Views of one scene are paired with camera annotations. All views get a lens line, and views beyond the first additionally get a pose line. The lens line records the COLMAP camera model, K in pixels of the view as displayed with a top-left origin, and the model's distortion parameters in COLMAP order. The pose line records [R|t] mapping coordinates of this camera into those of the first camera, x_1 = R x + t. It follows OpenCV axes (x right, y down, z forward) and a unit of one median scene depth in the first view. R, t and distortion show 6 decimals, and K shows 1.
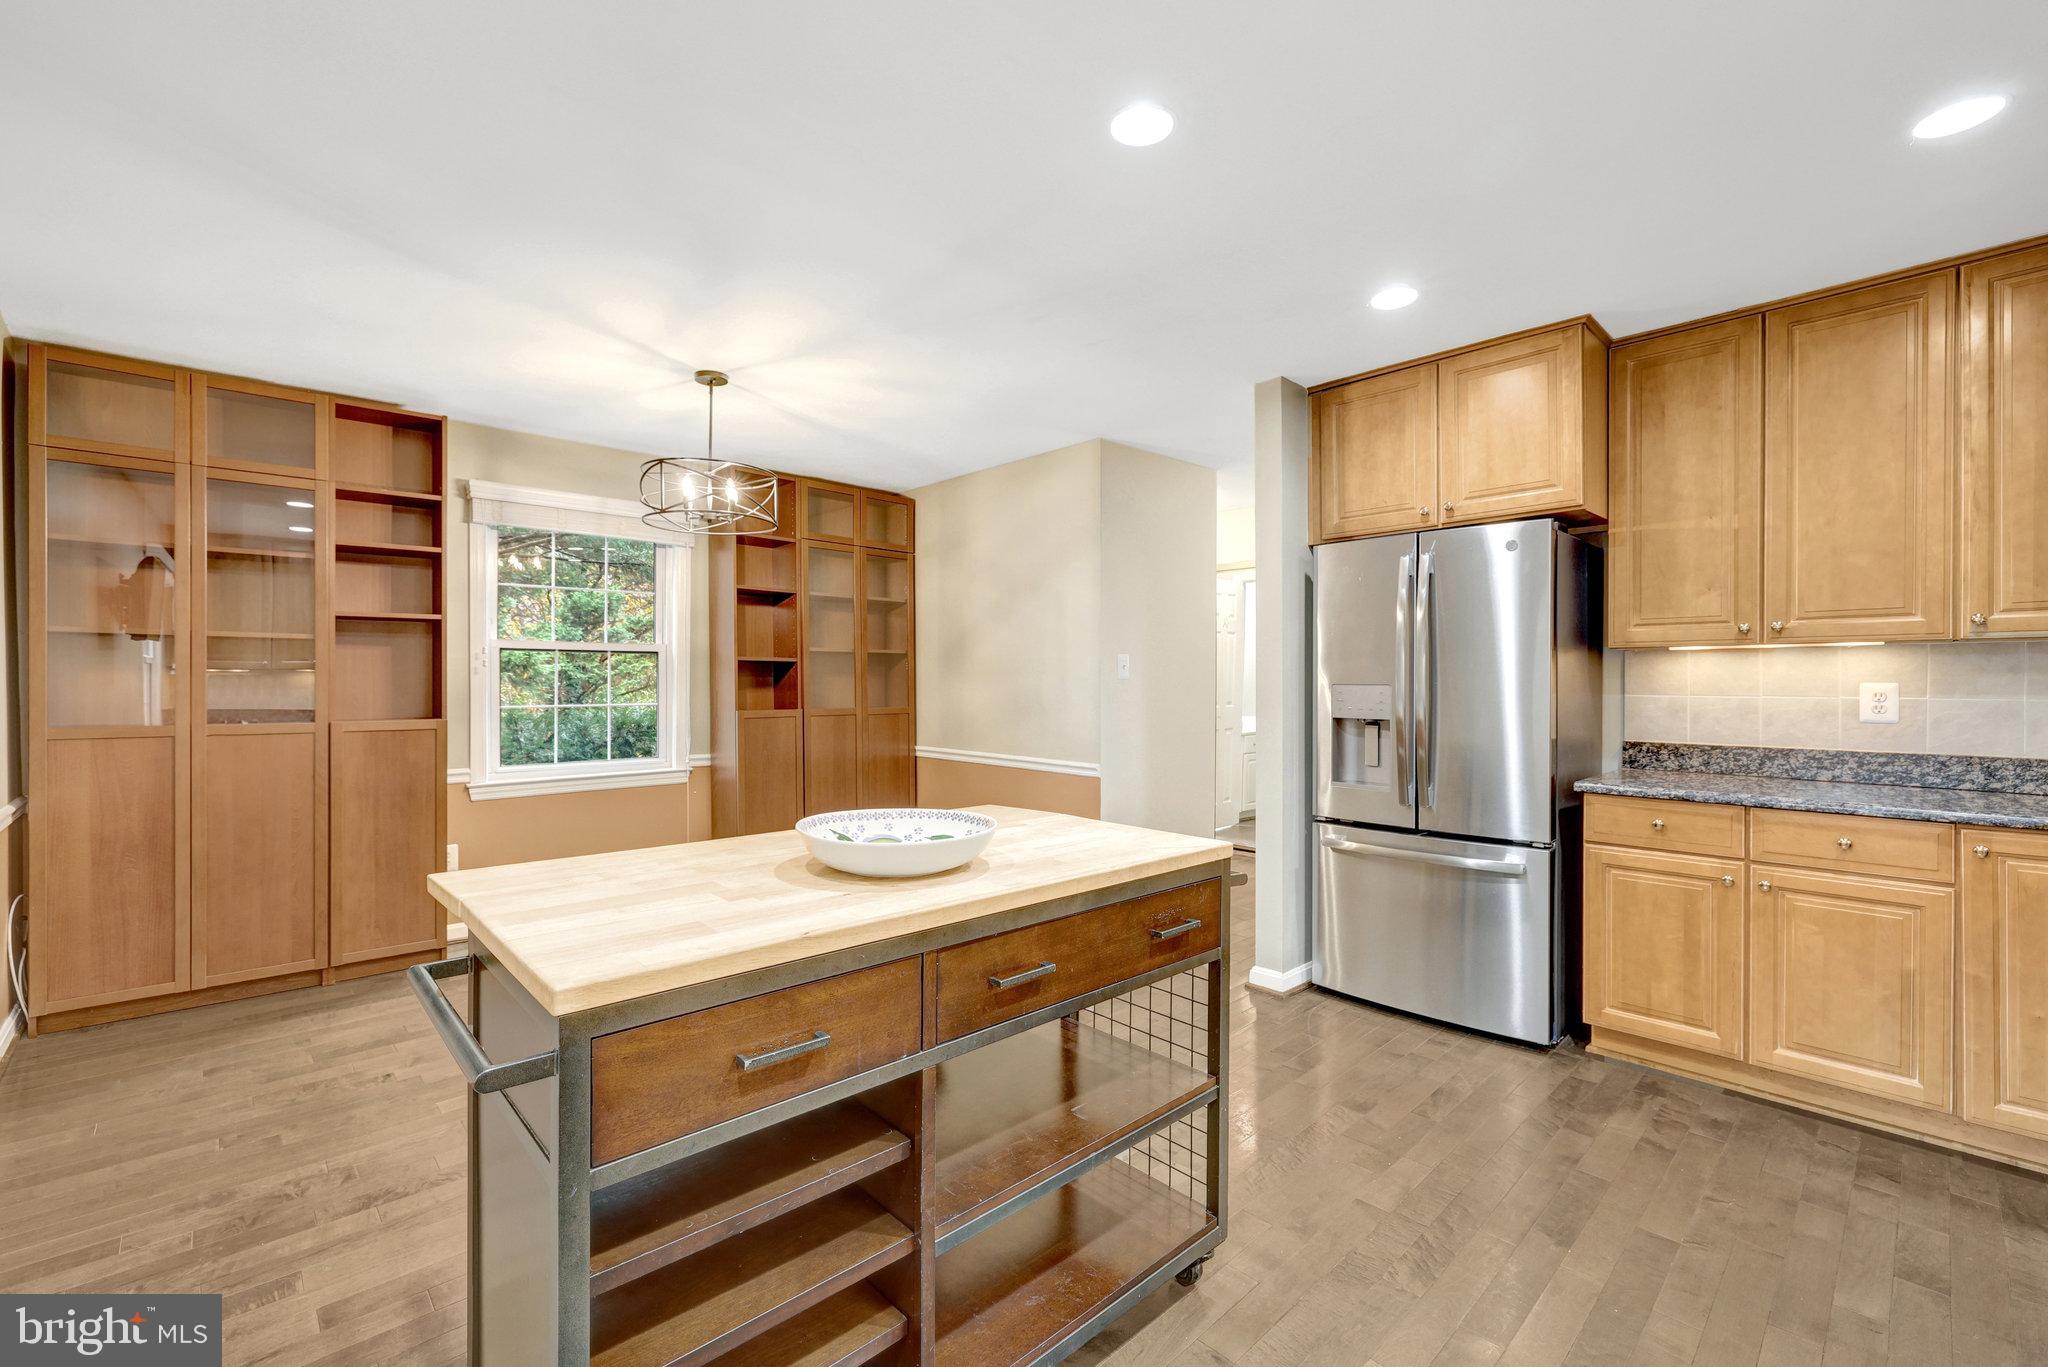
lens RADIAL K [[877.4, 0, 1023.2], [0, 877.4, 680.9], [0, 0, 1]] dist [0.003838, 0.000142]
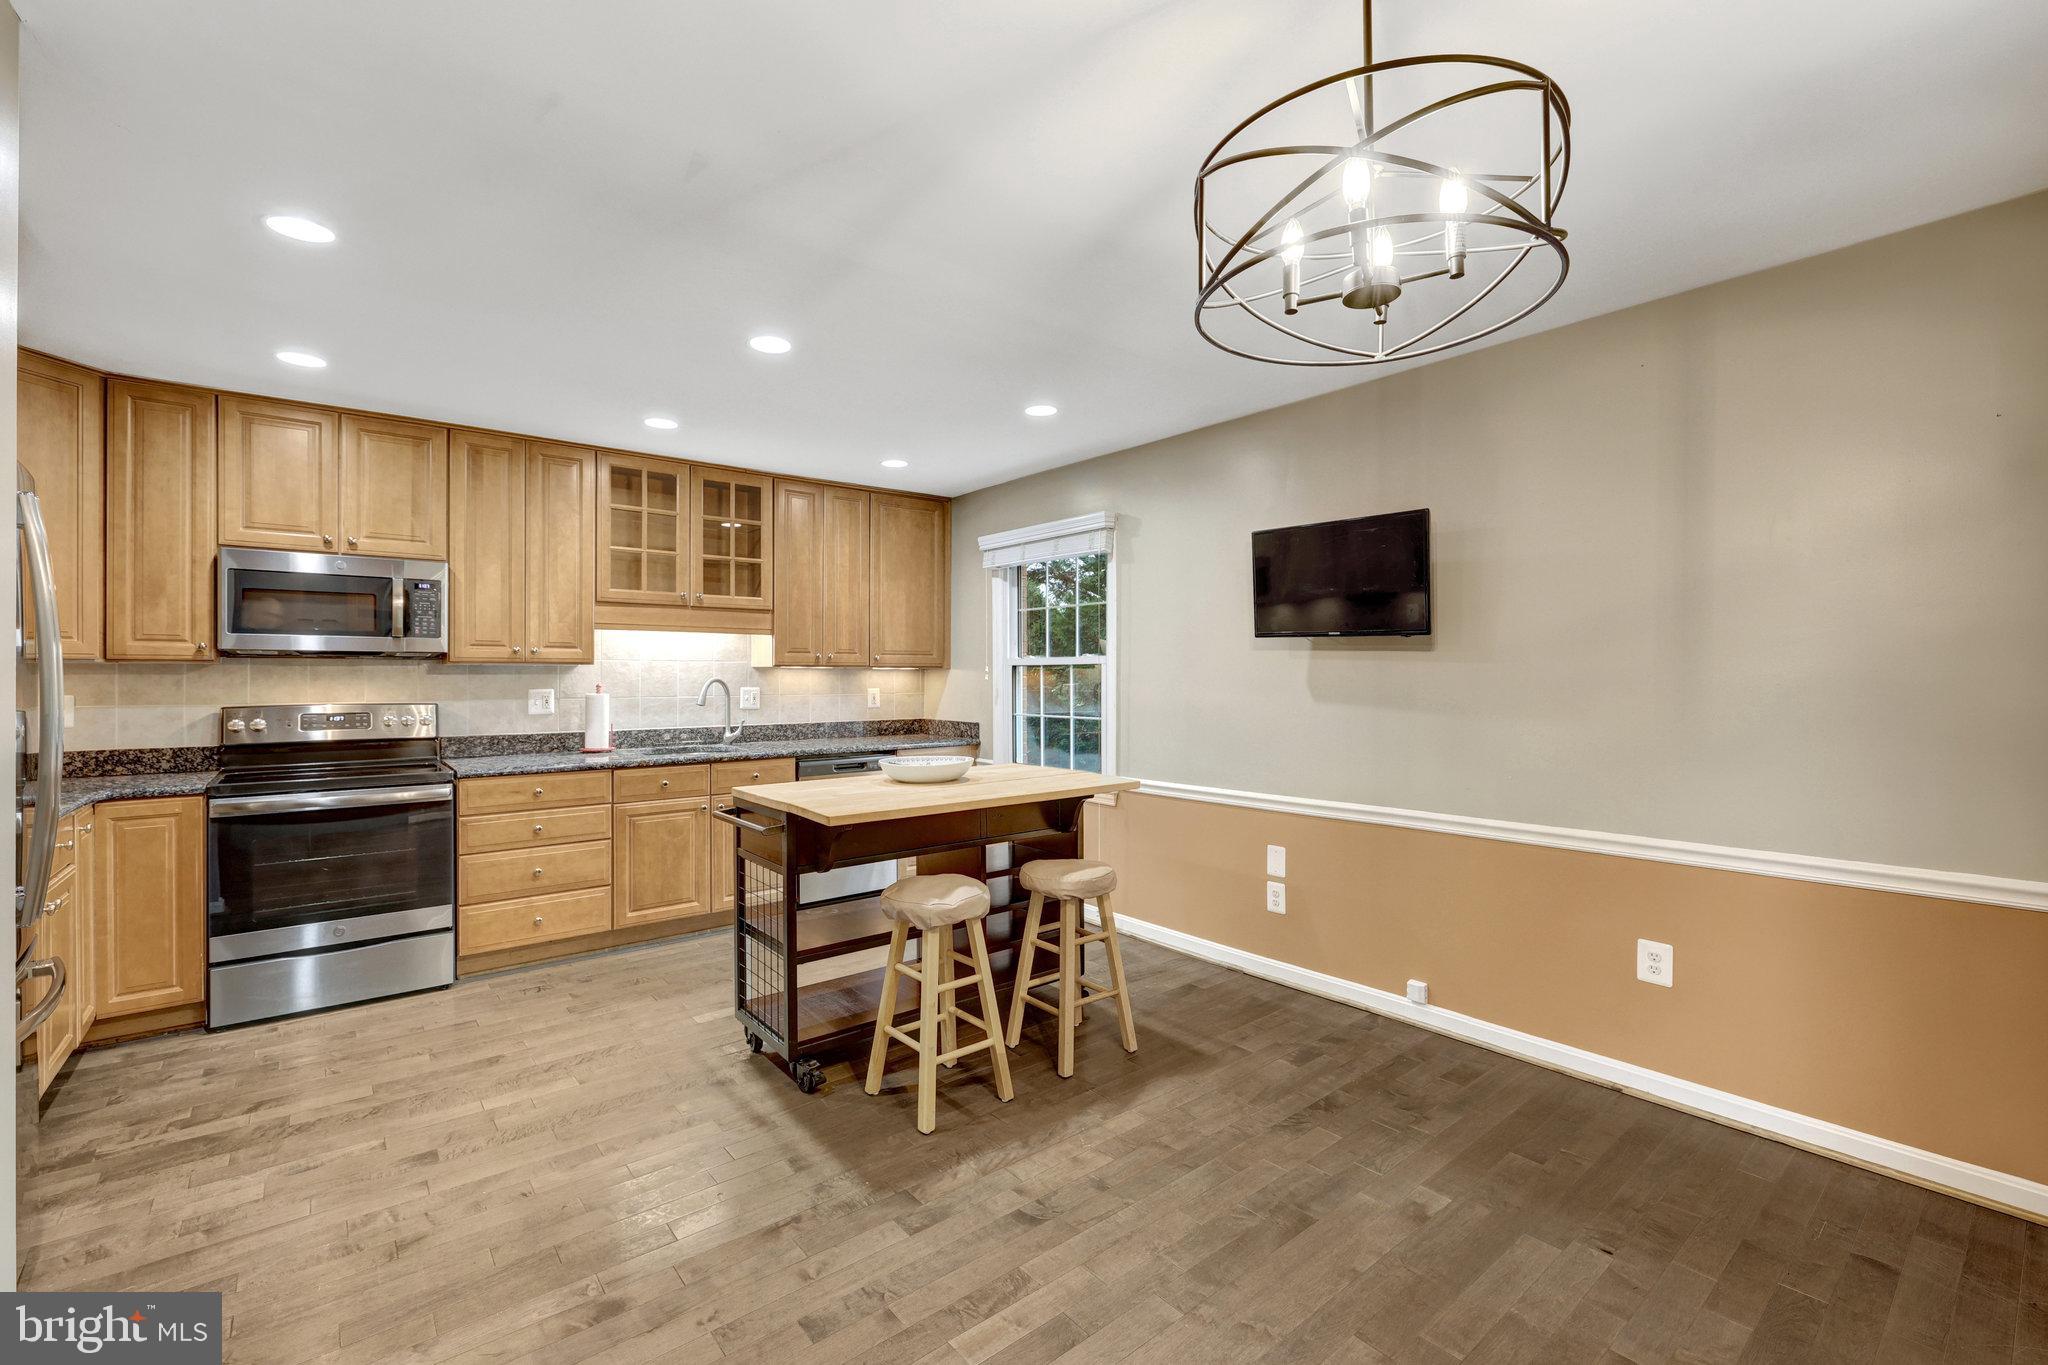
lens RADIAL K [[870.8, 0, 1018.1], [0, 870.8, 673.5], [0, 0, 1]] dist [0.002084, 0.000528]
pose [[-0.997400, 0.000998, 0.072054, -0.251952], [0.001137, 0.999998, 0.001887, -0.023407], [-0.072052, 0.001964, -0.997399, 1.507607]]
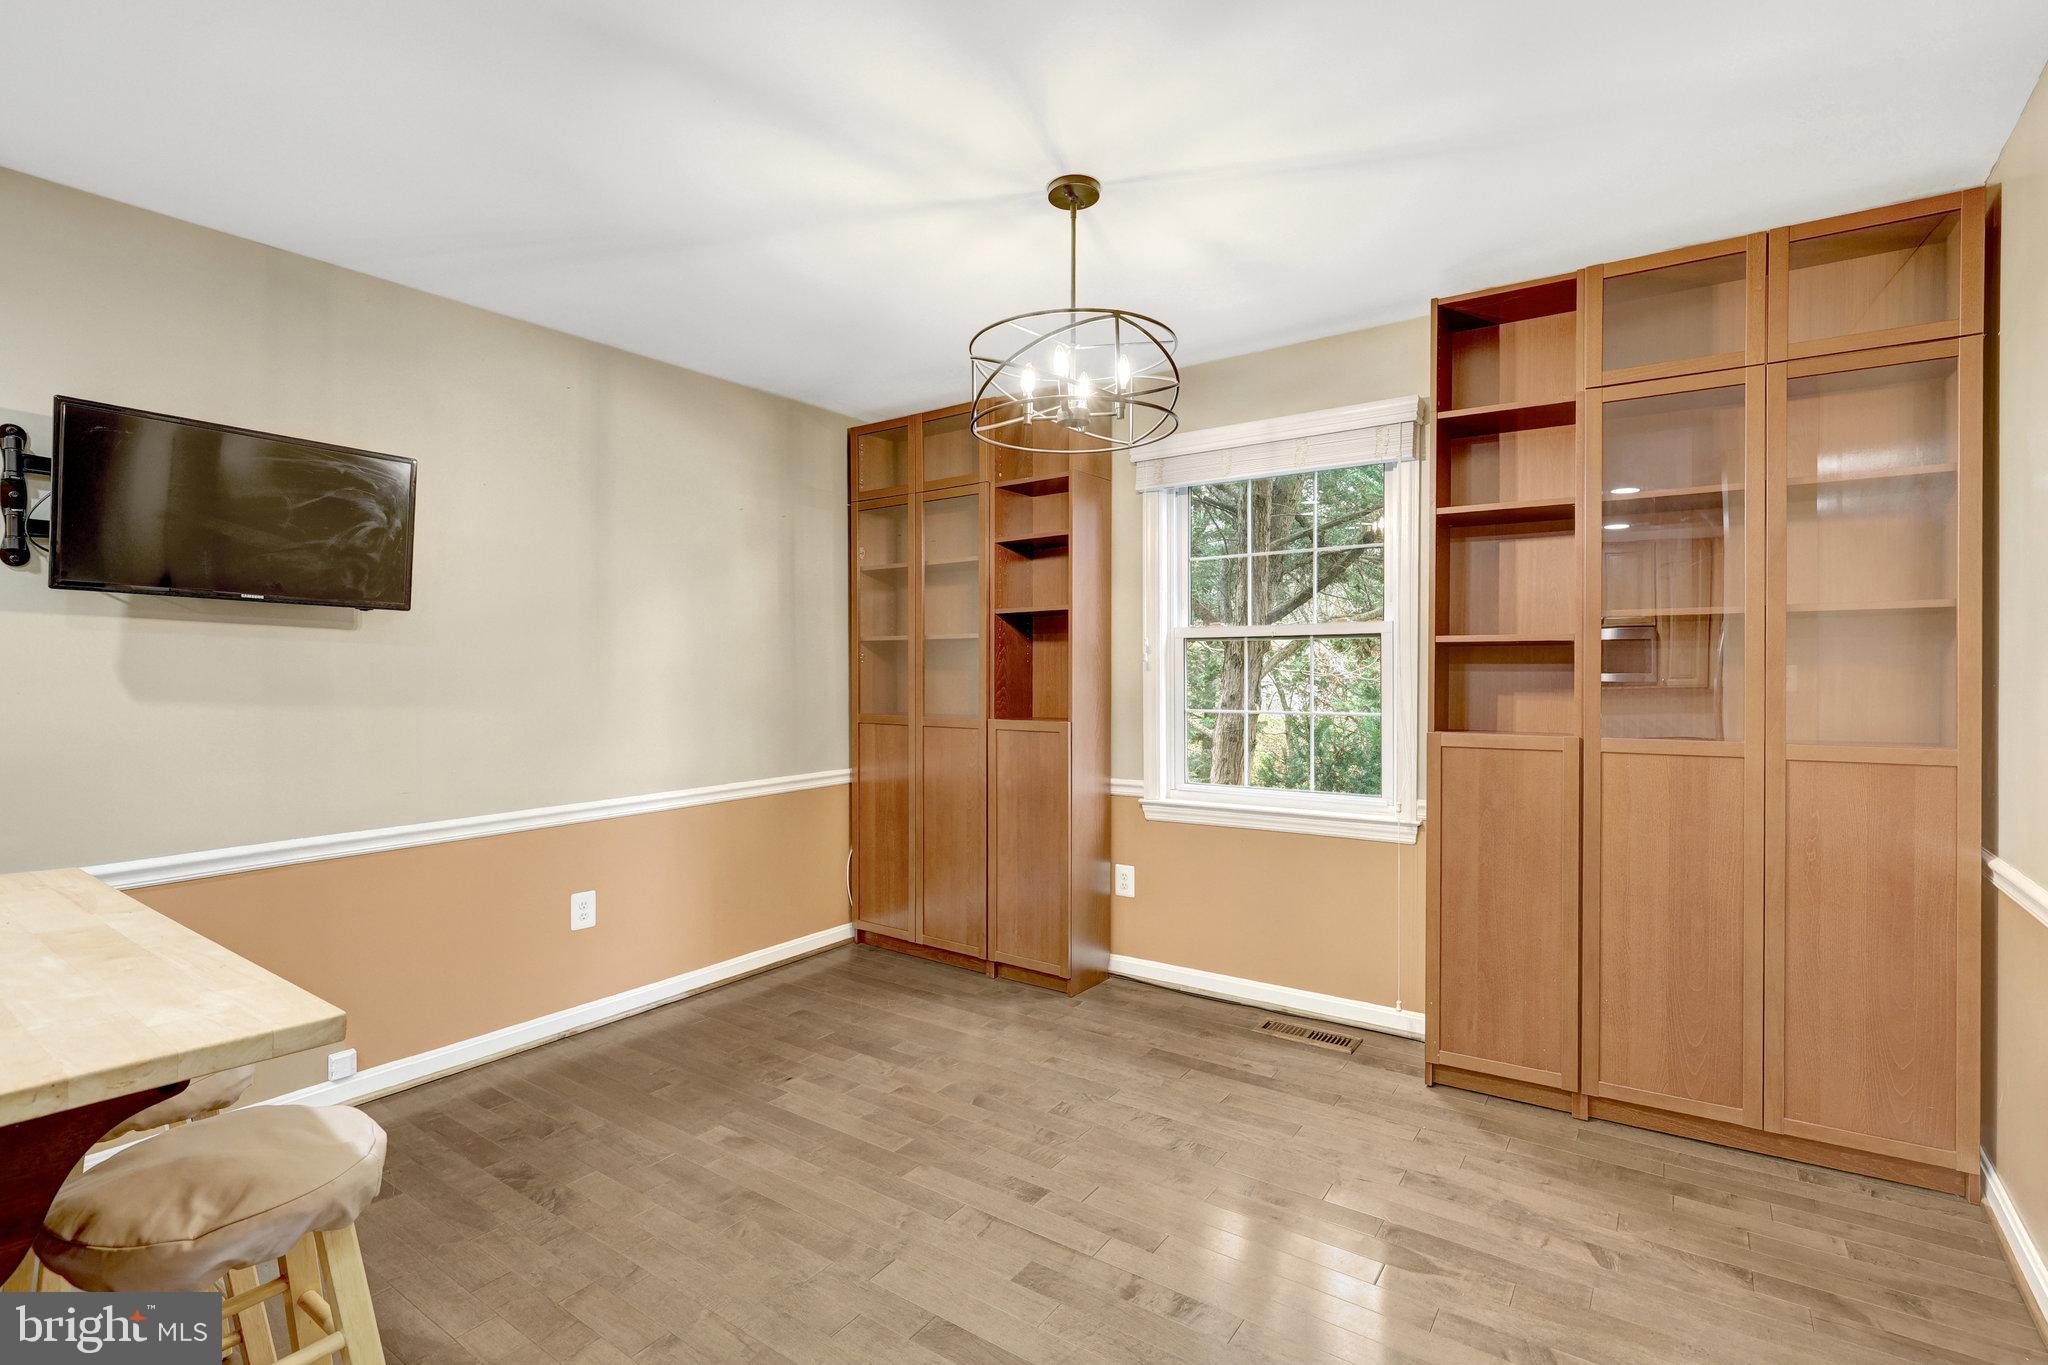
lens RADIAL K [[942.3, 0, 1024.0], [0, 942.3, 682.5], [0, 0, 1]] dist [0.000841, -0.000075]
pose [[0.201768, 0.007171, -0.979407, 0.316355], [0.001254, 0.999970, 0.007580, -0.004388], [0.979432, -0.002758, 0.201753, 0.904119]]
